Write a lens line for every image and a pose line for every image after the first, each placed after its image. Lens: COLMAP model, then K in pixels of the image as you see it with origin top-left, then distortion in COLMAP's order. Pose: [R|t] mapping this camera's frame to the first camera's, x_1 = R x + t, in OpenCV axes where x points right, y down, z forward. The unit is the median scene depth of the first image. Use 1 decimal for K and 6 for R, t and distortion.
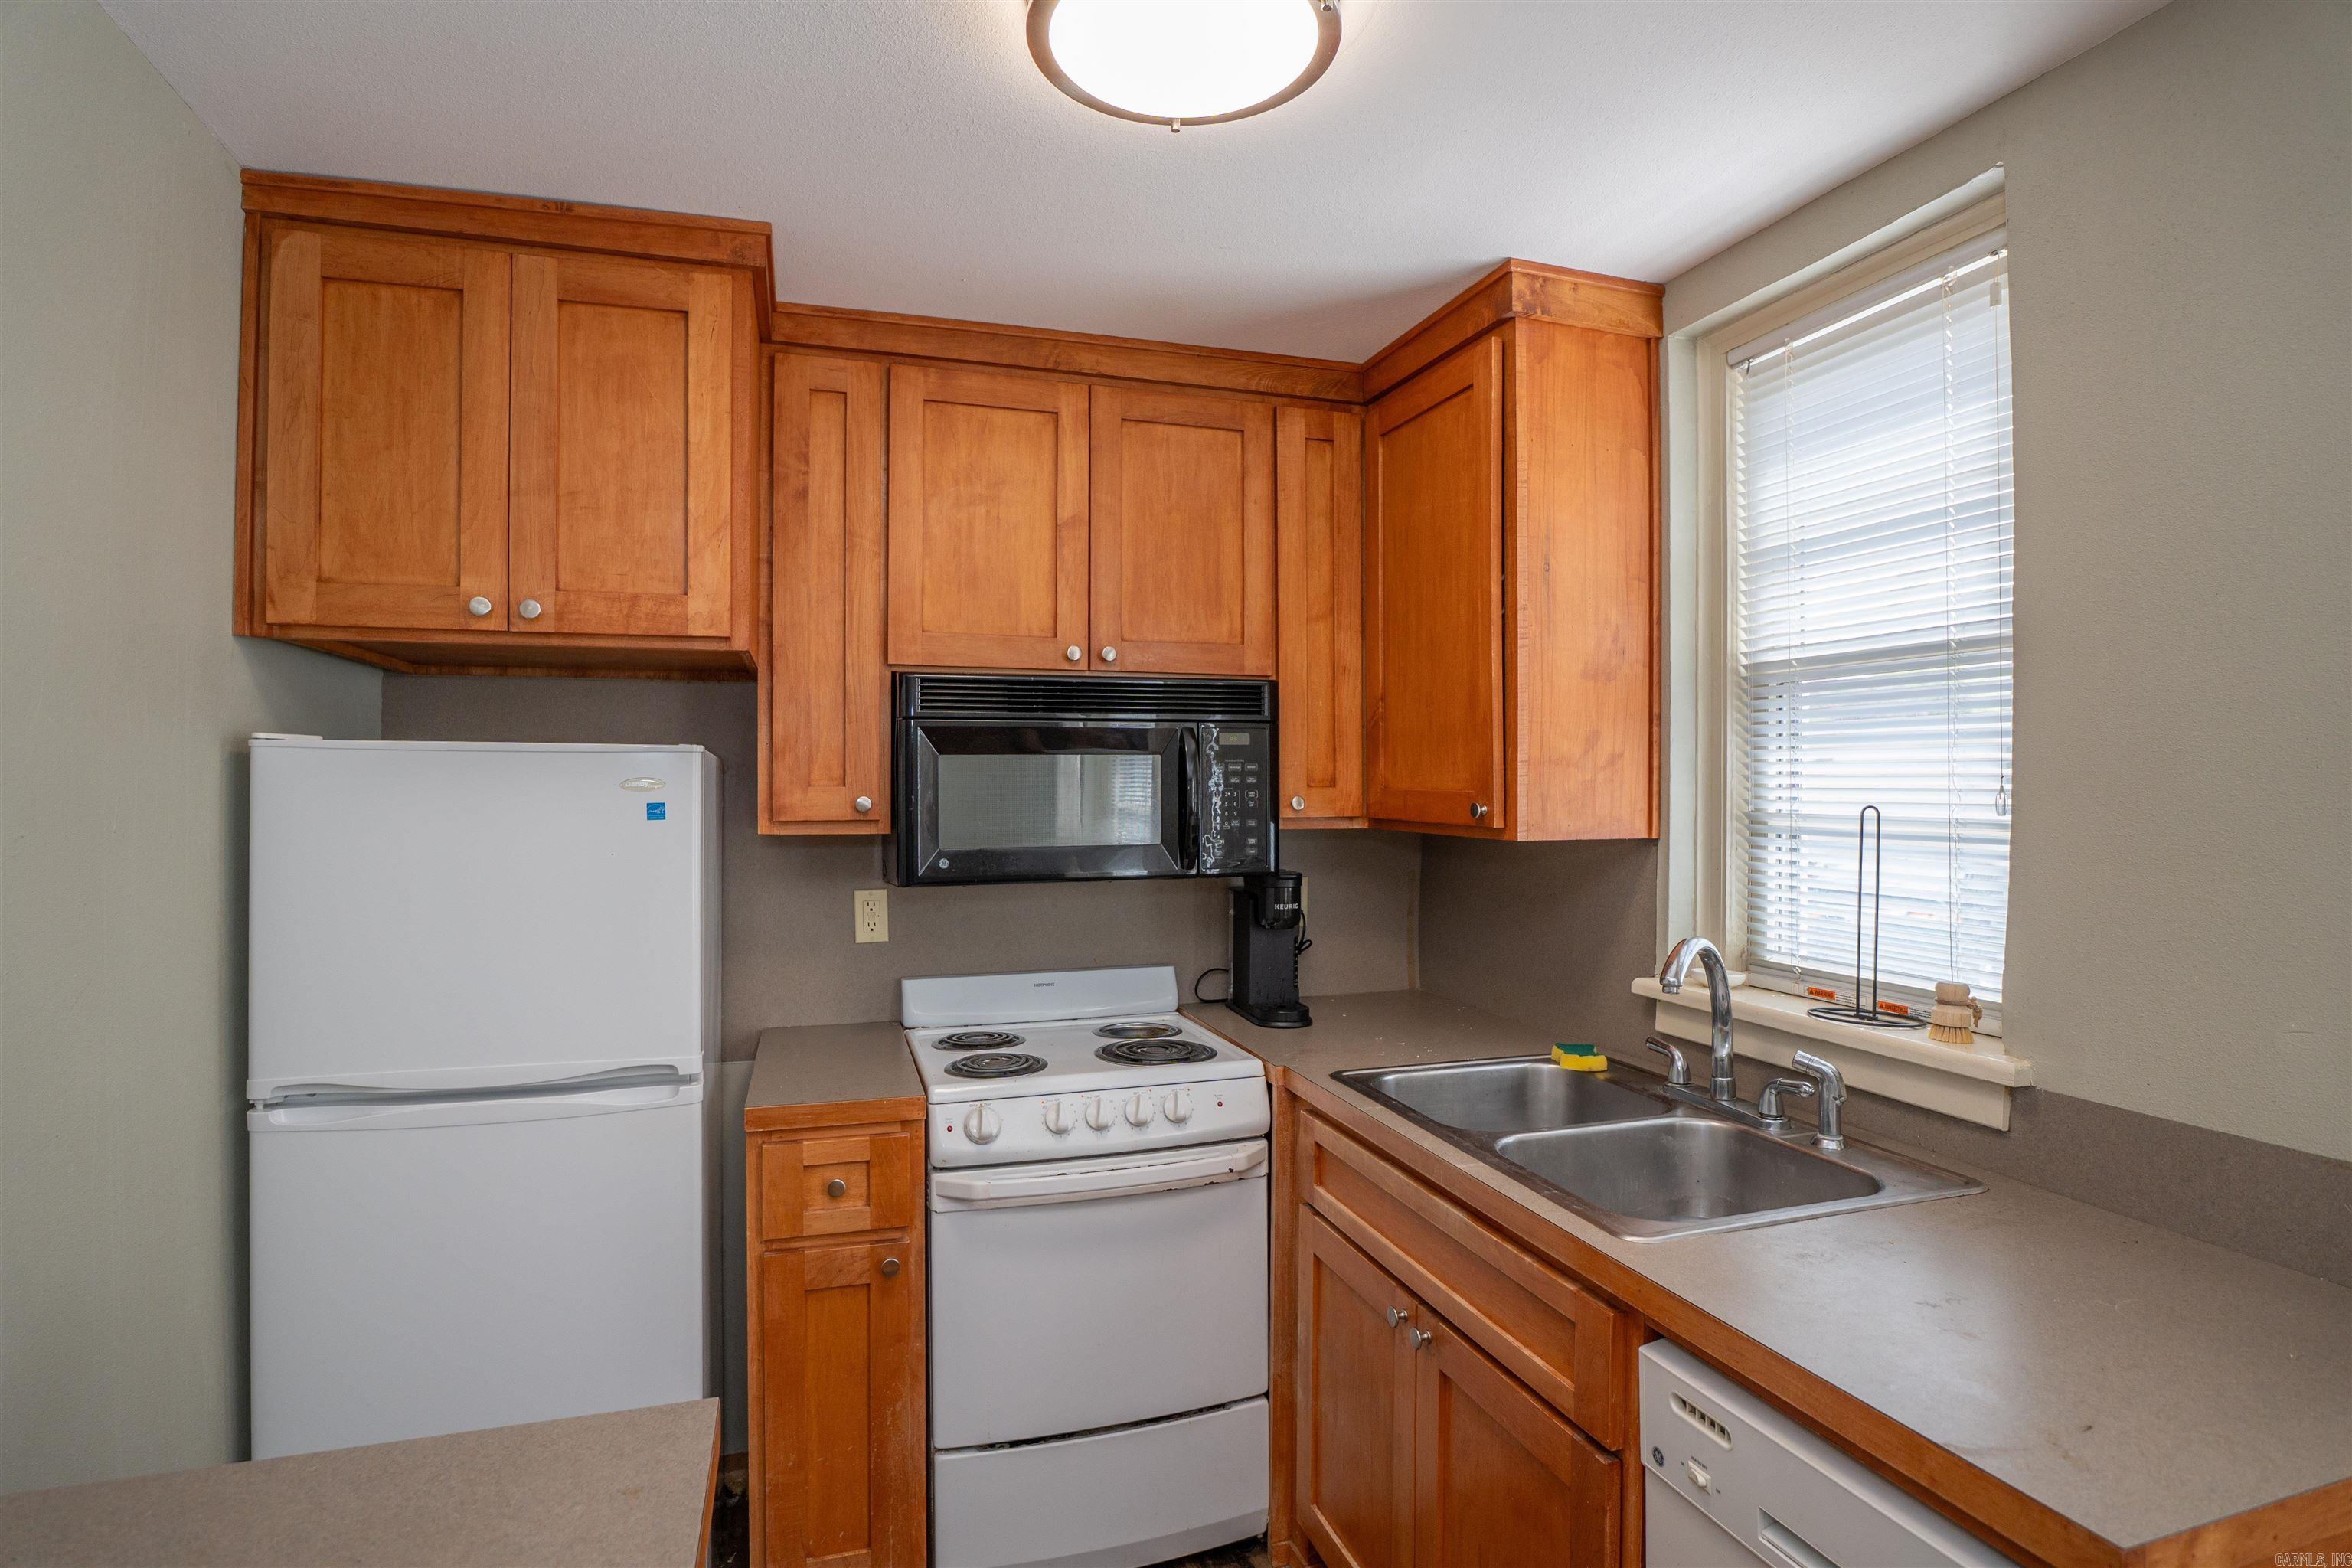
lens RADIAL K [[1167.0, 0, 1191.1], [0, 1167.0, 775.9], [0, 0, 1]] dist [-0.046177, 0.009347]
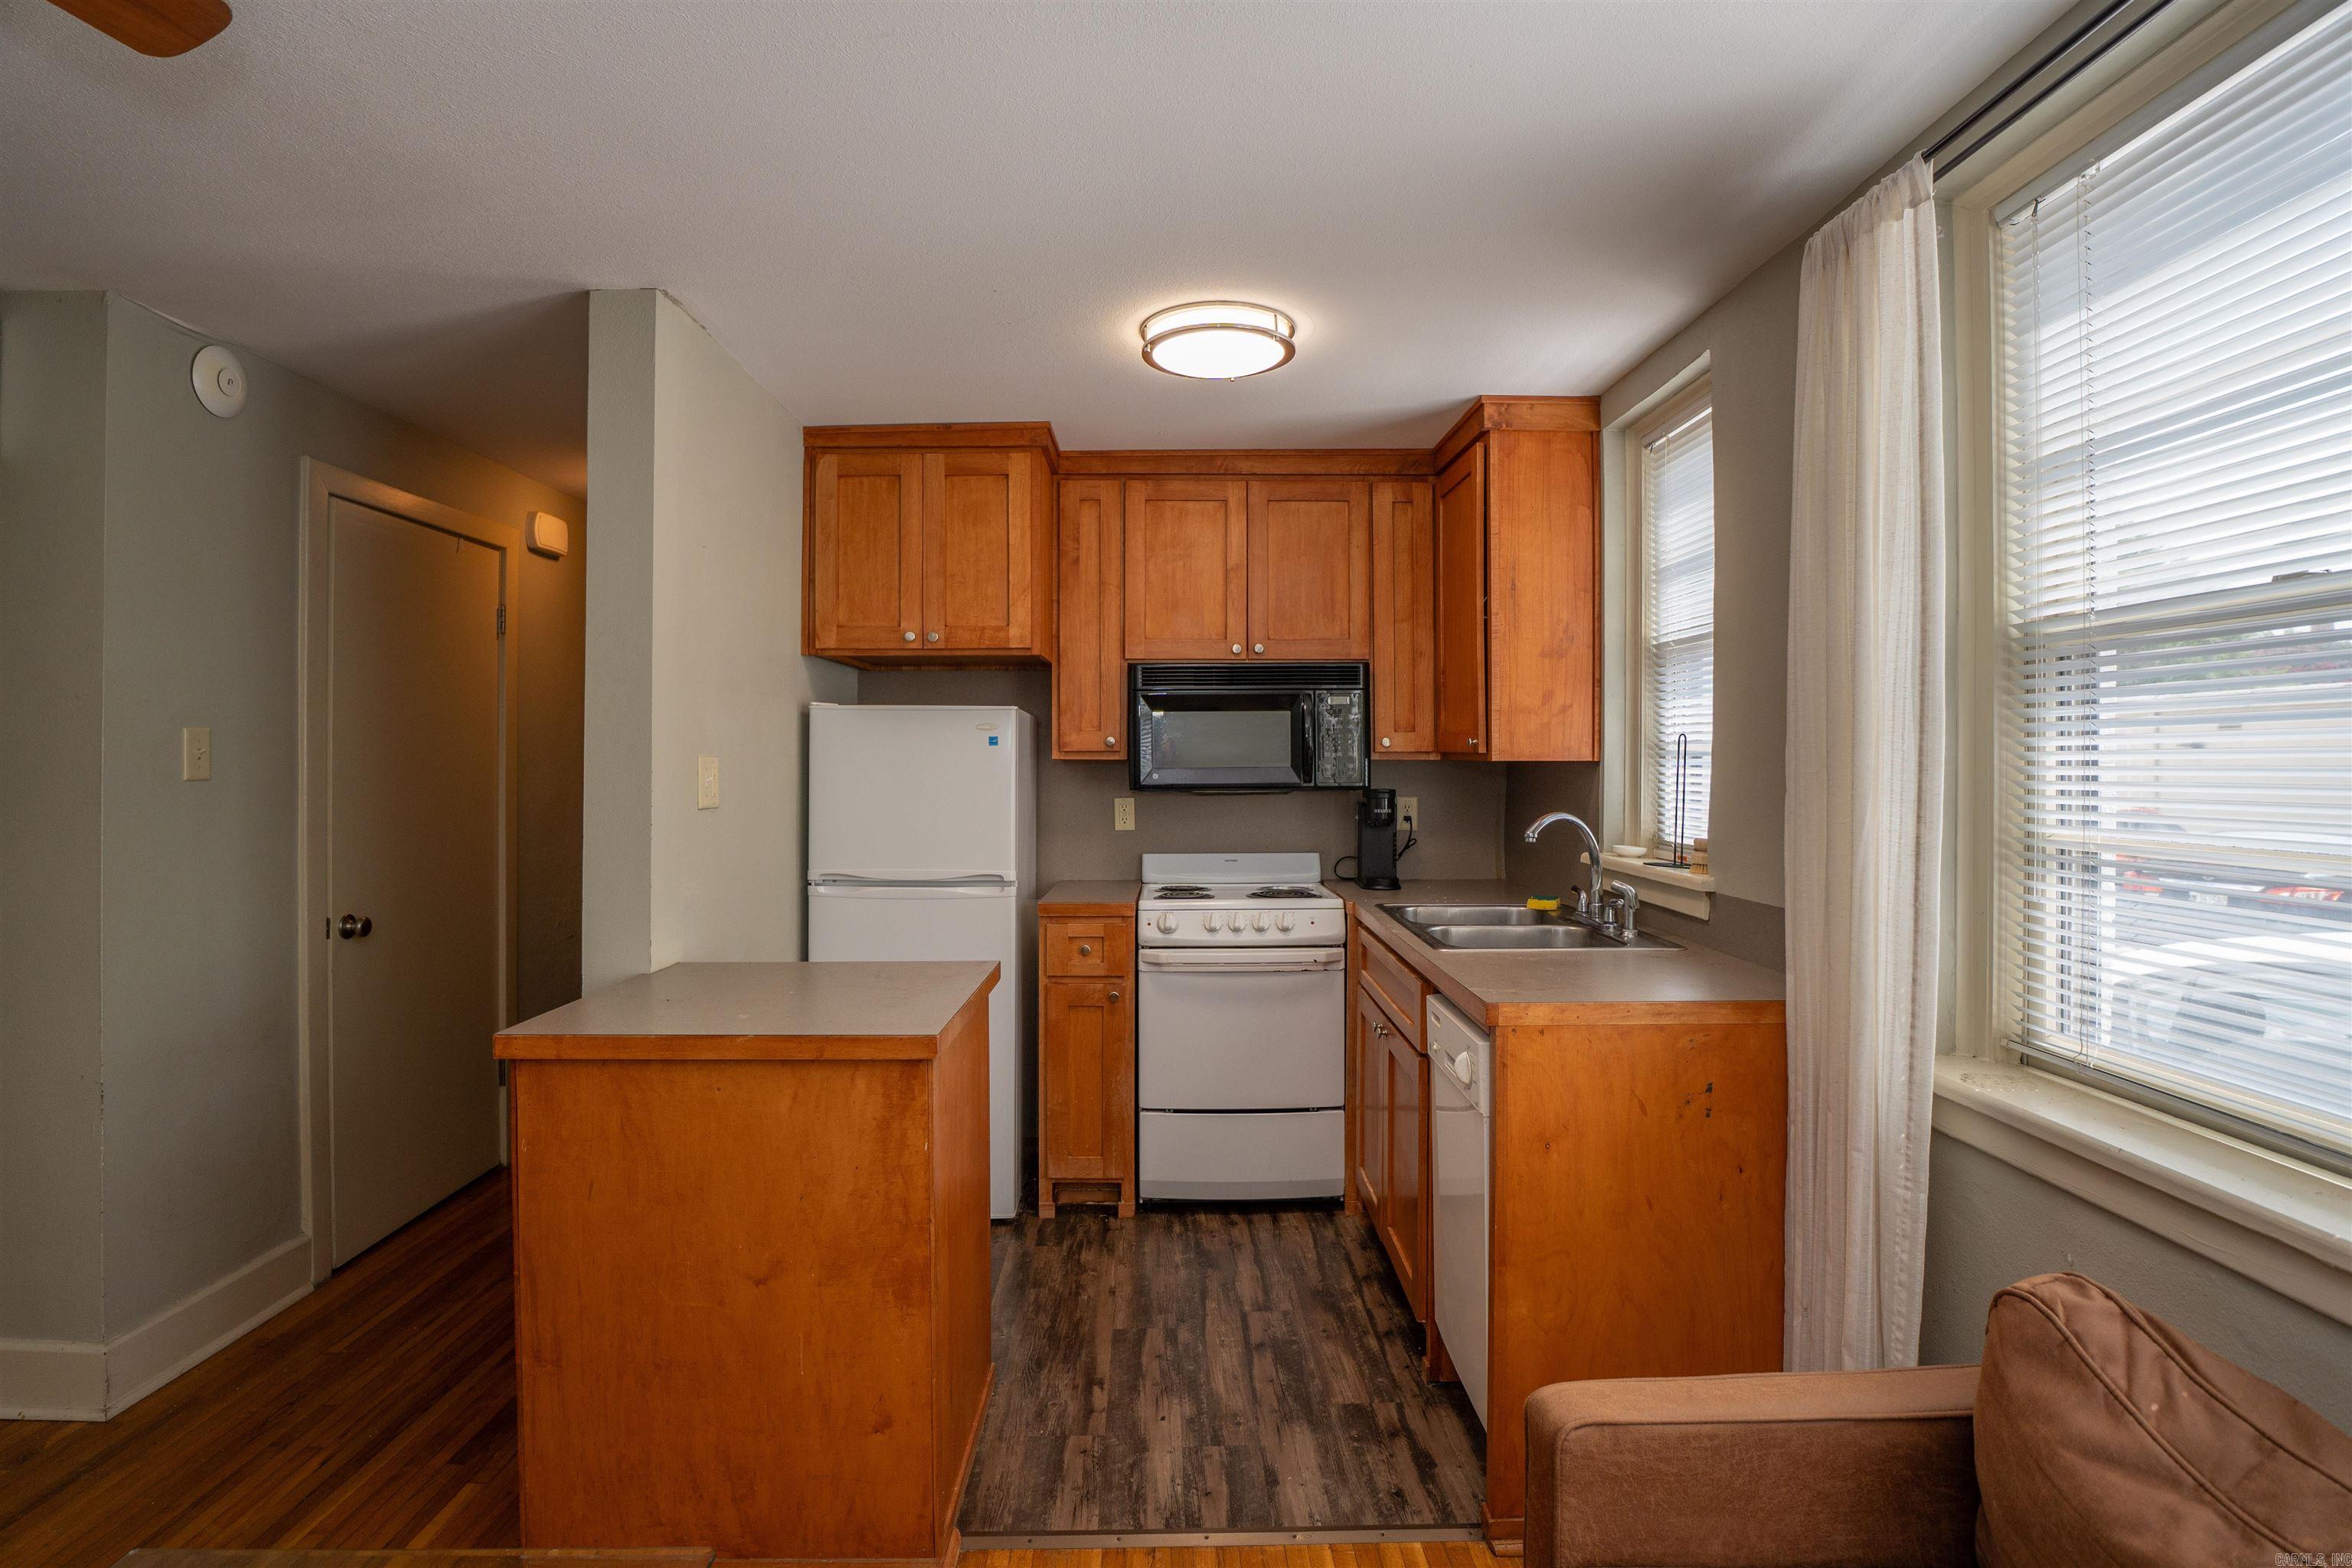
lens RADIAL K [[1167.0, 0, 1195.4], [0, 1167.0, 743.3], [0, 0, 1]] dist [-0.046177, 0.009347]
pose [[0.956164, -0.003908, -0.292807, 0.357539], [0.002441, 0.999983, -0.005375, 0.038930], [0.292823, 0.004425, 0.956156, -0.632864]]
